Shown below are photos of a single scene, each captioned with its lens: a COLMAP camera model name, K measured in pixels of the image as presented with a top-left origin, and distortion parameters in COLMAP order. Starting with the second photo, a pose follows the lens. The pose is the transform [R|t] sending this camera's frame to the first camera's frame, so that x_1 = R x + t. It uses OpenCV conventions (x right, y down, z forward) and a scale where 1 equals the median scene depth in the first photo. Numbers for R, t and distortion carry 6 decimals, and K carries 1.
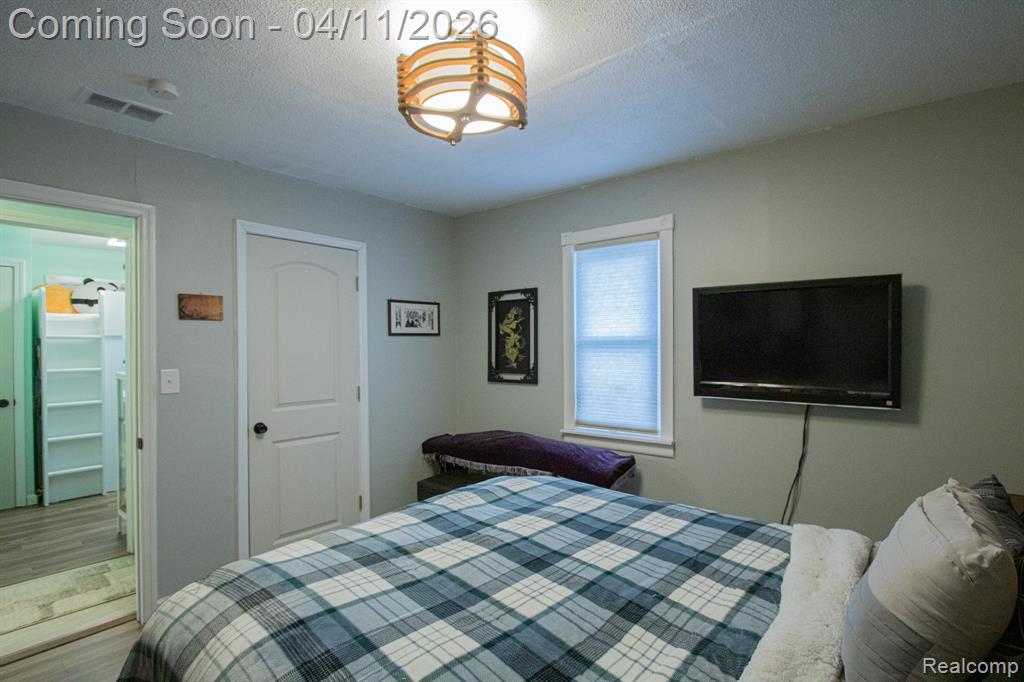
lens RADIAL K [[505.7, 0, 540.6], [0, 505.7, 347.4], [0, 0, 1]] dist [-0.002960, -0.012772]
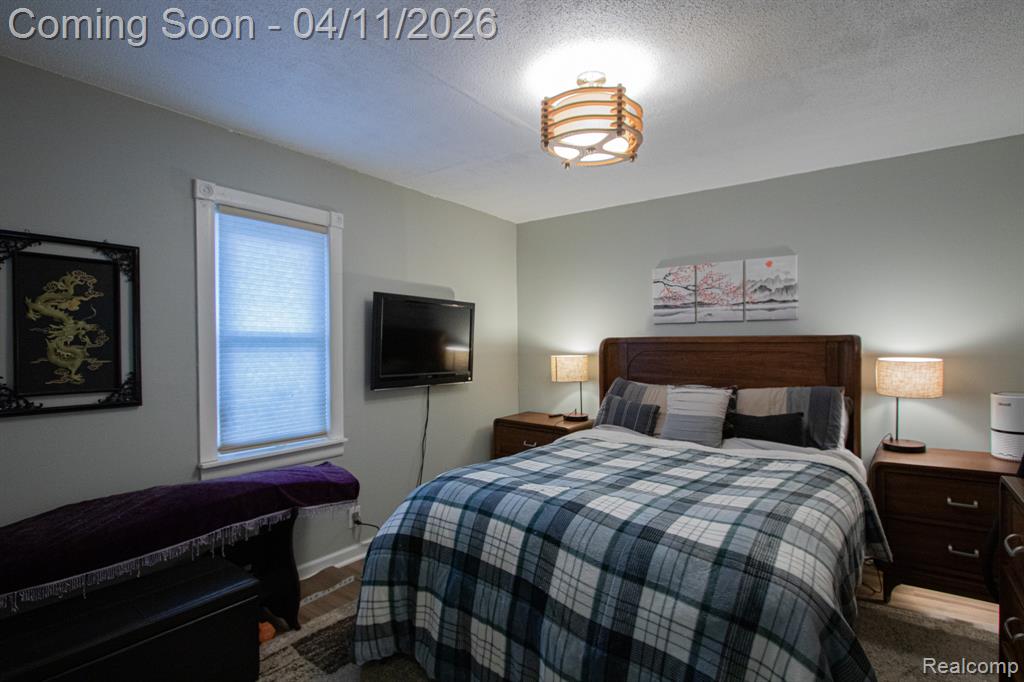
lens RADIAL K [[495.3, 0, 514.4], [0, 495.3, 347.6], [0, 0, 1]] dist [-0.014895, 0.000038]
pose [[-0.032228, 0.001997, 0.999479, -0.693387], [0.006755, 0.999976, -0.001780, 0.007376], [-0.999458, 0.006694, -0.032241, 0.642594]]
